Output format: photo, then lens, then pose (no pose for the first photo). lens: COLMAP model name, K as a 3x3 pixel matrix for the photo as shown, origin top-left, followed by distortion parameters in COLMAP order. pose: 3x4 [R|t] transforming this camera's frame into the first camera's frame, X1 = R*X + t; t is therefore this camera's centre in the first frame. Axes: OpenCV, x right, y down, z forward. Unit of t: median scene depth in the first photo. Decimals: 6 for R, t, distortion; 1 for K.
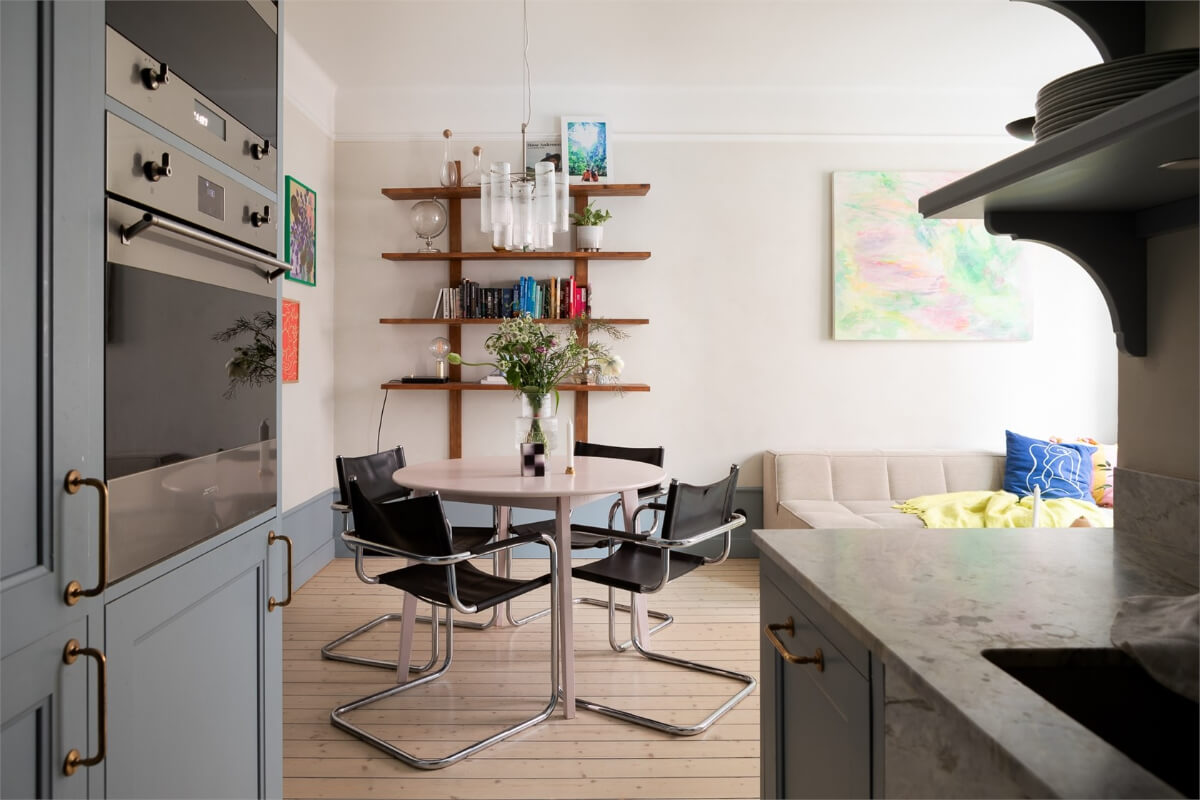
lens RADIAL K [[832.3, 0, 614.0], [0, 832.3, 352.4], [0, 0, 1]] dist [-0.006781, -0.001154]
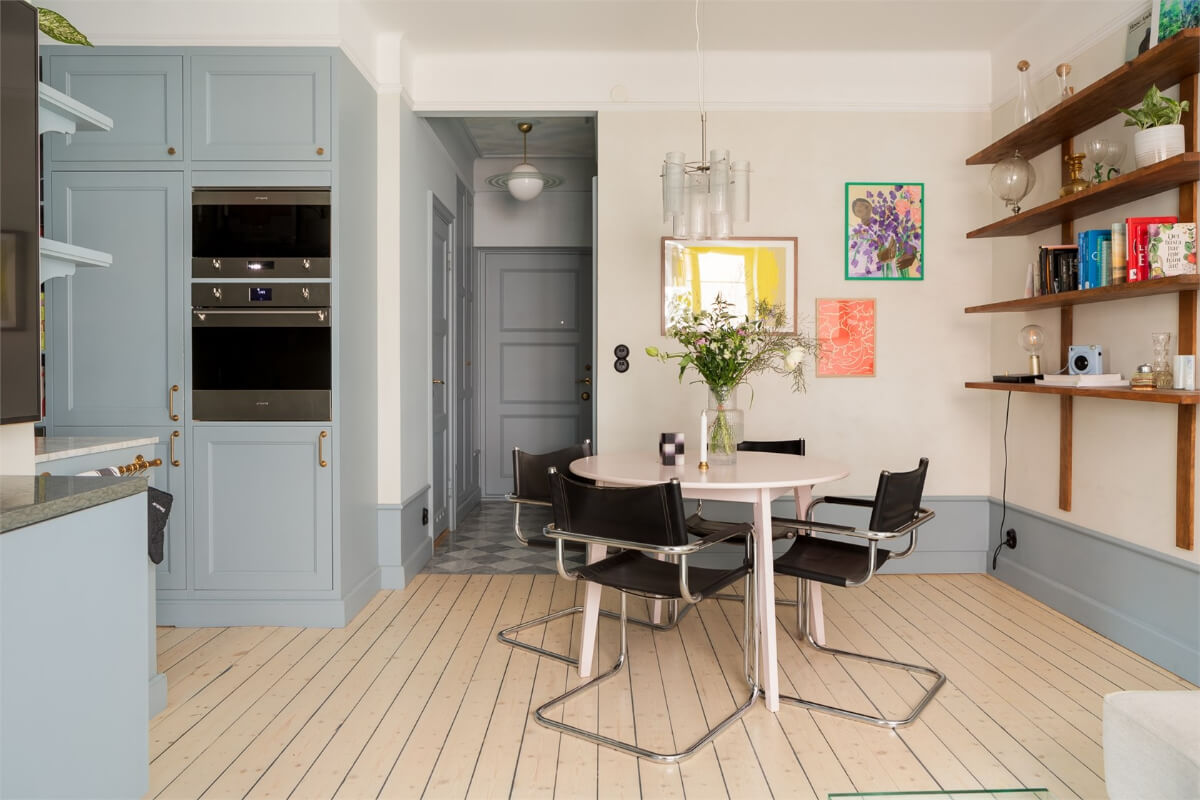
lens RADIAL K [[866.1, 0, 593.2], [0, 866.1, 383.0], [0, 0, 1]] dist [-0.005084, 0.000701]
pose [[-0.059372, 0.020957, -0.998016, 0.730532], [0.011140, 0.999731, 0.020330, 0.018007], [0.998174, -0.009911, -0.059590, 0.724728]]
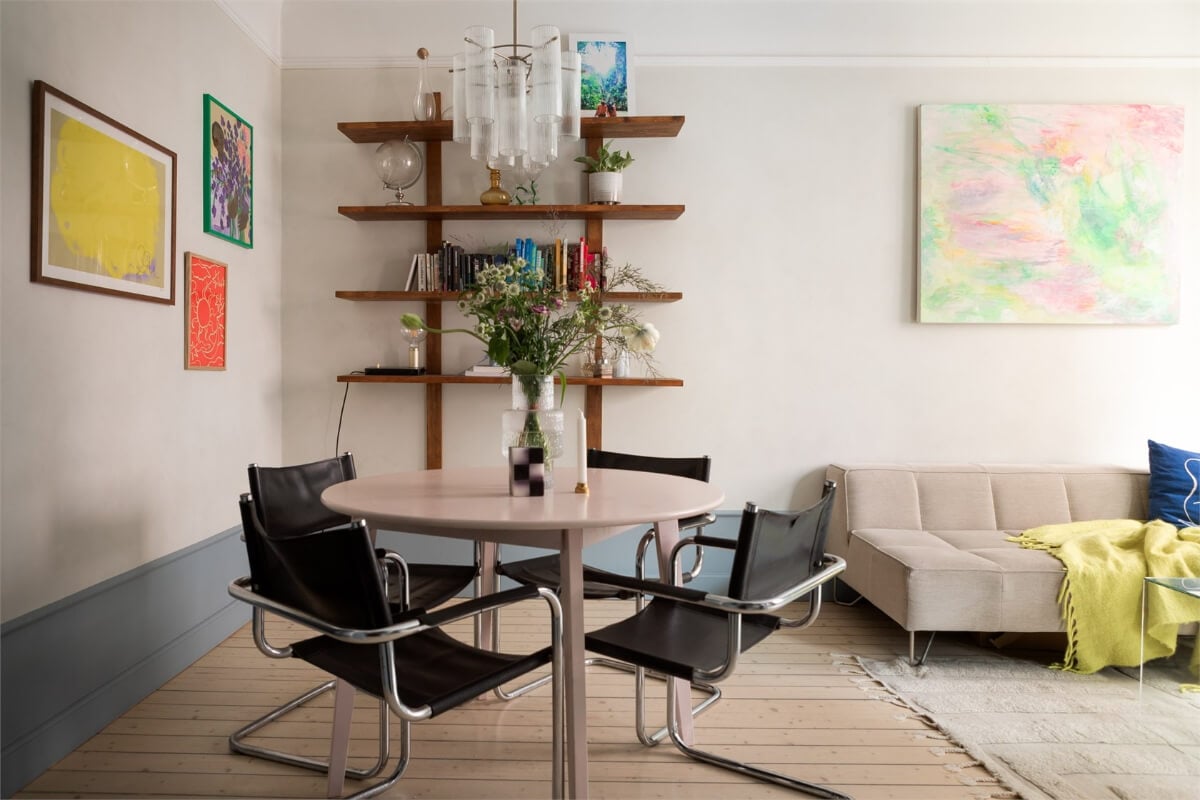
lens RADIAL K [[866.1, 0, 593.2], [0, 866.1, 383.0], [0, 0, 1]] dist [-0.005084, 0.000701]
pose [[0.999443, 0.004143, -0.033123, -0.014937], [-0.003455, 0.999778, 0.020803, 0.030637], [0.033202, -0.020677, 0.999235, 0.217625]]
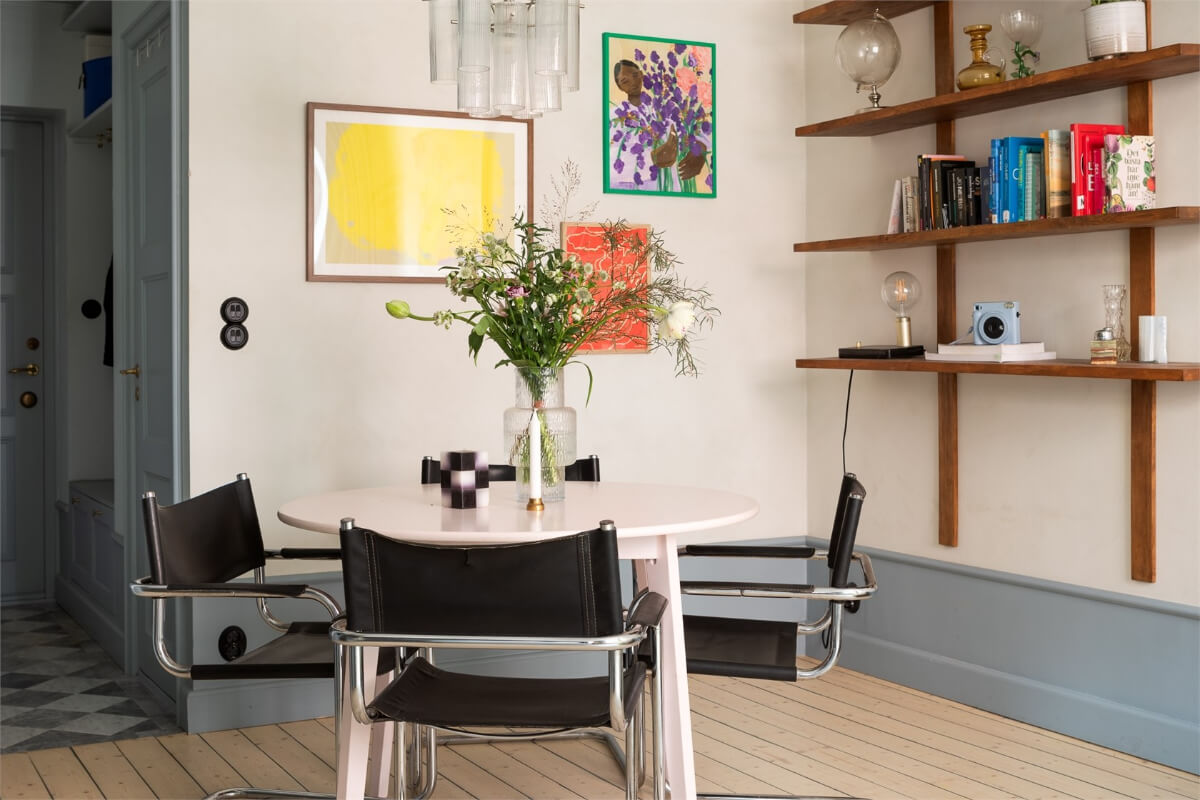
lens RADIAL K [[1603.5, 0, 598.3], [0, 1603.5, 339.8], [0, 0, 1]] dist [-0.027057, -0.063216]
pose [[0.422863, -0.001768, -0.906192, 0.722773], [0.016052, 0.999856, 0.005540, 0.018822], [0.906051, -0.016889, 0.422830, 0.454423]]
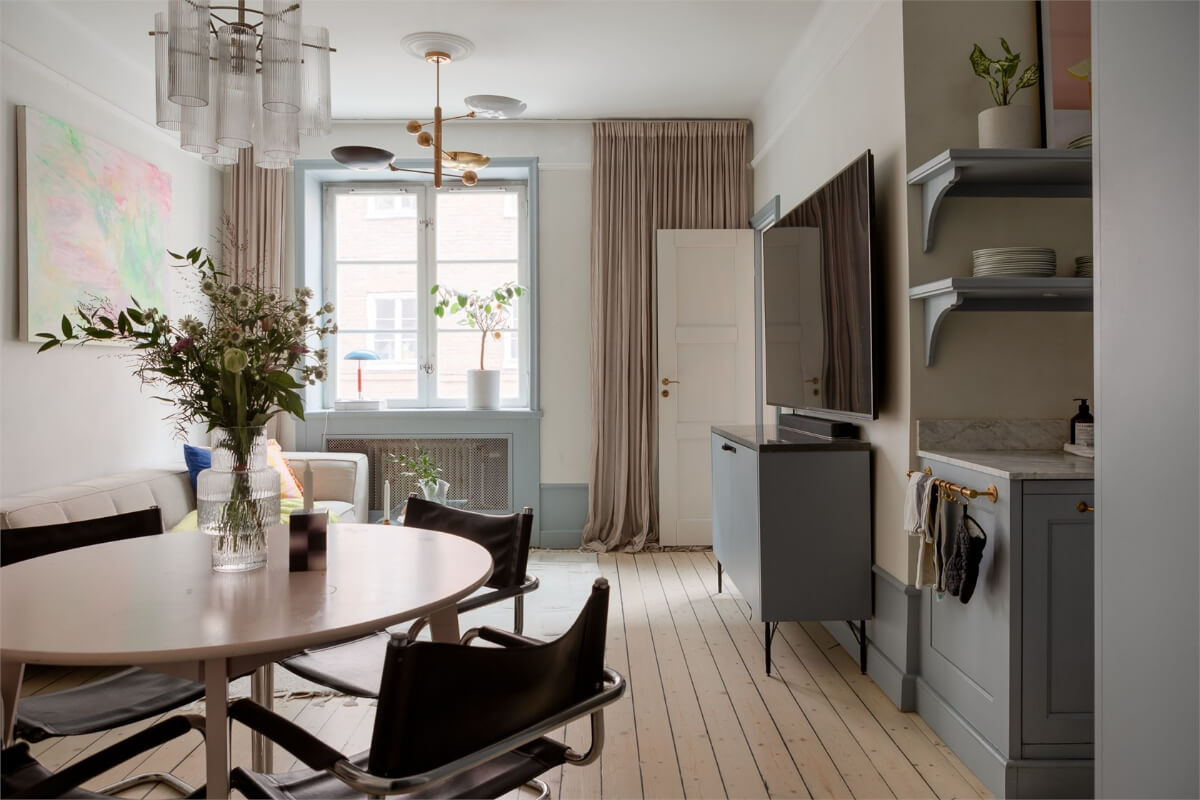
lens RADIAL K [[789.3, 0, 601.7], [0, 789.3, 378.6], [0, 0, 1]] dist [-0.008466, -0.002563]
pose [[0.032870, -0.011171, 0.999397, -0.467291], [-0.008595, 0.999897, 0.011459, 0.005235], [-0.999423, -0.008966, 0.032771, 0.577296]]
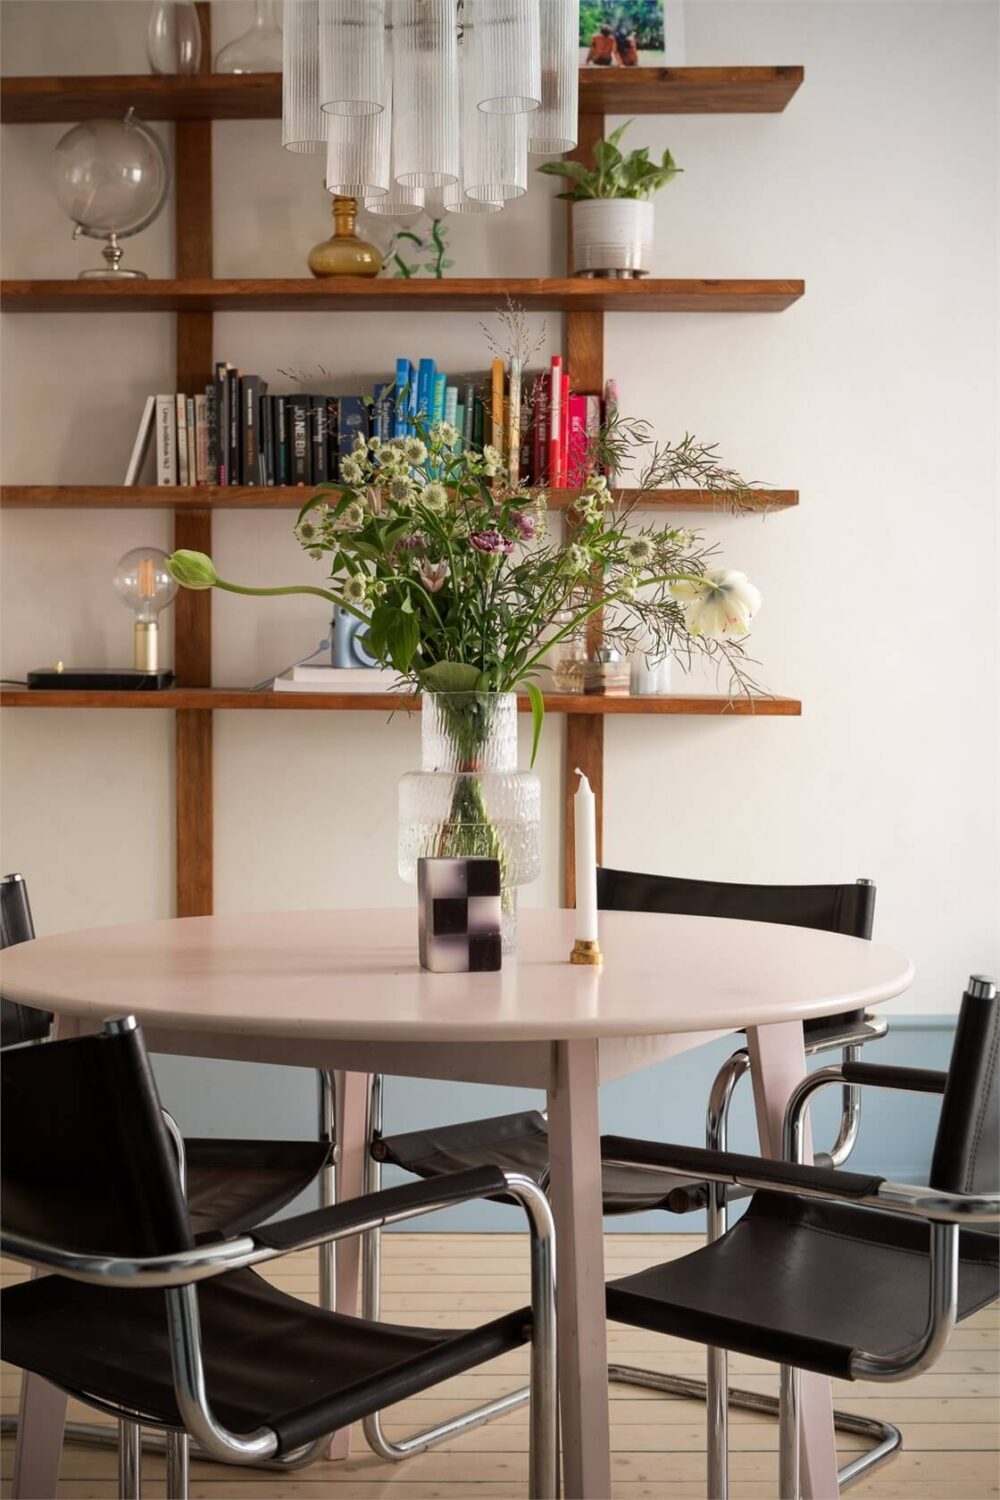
lens RADIAL K [[2240.1, 0, 610.1], [0, 2240.1, 692.1], [0, 0, 1]] dist [-0.013783, -0.012799]
pose [[0.999992, 0.001956, -0.003367, -0.030679], [-0.001905, 0.999884, 0.015130, 0.027913], [0.003396, -0.015124, 0.999880, 0.153751]]
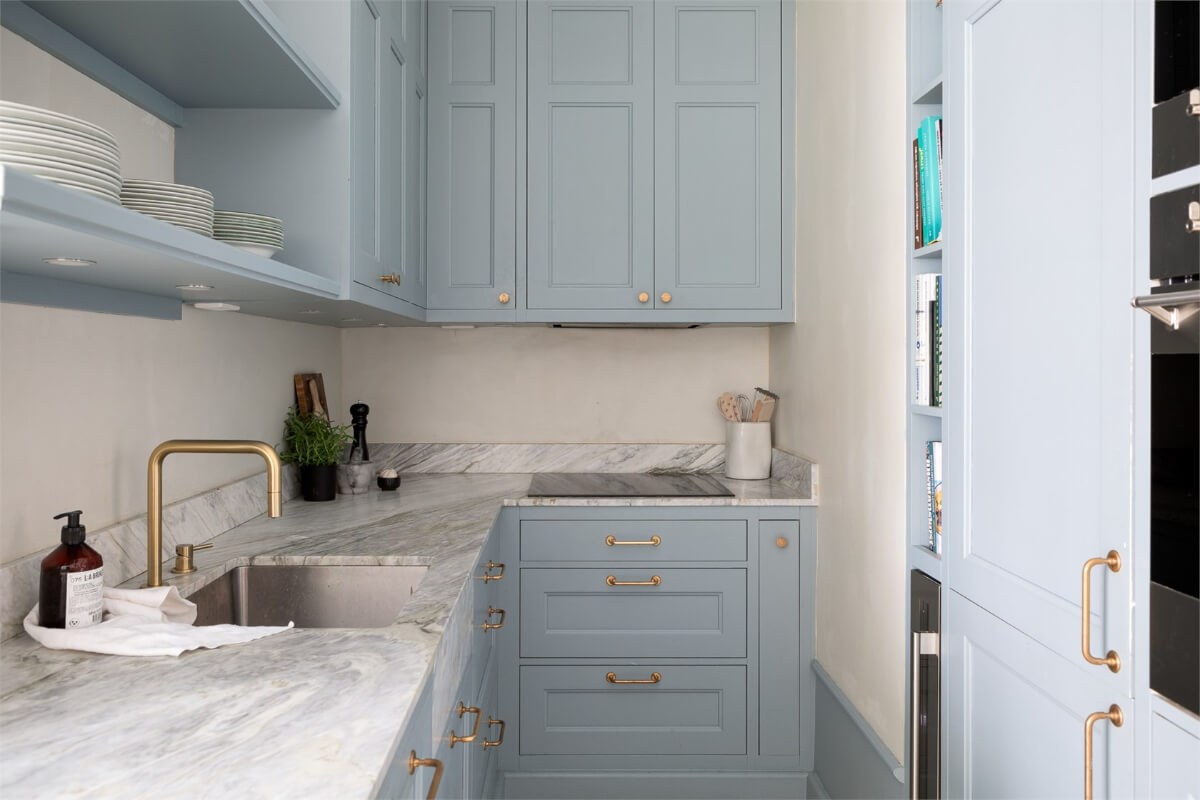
lens RADIAL K [[924.3, 0, 597.6], [0, 924.3, 356.8], [0, 0, 1]] dist [-0.002555, -0.011046]
pose [[-0.999230, 0.000121, 0.039246, -0.009895], [-0.000537, 0.999859, -0.016770, -0.022849], [-0.039242, -0.016778, -0.999089, 0.519438]]
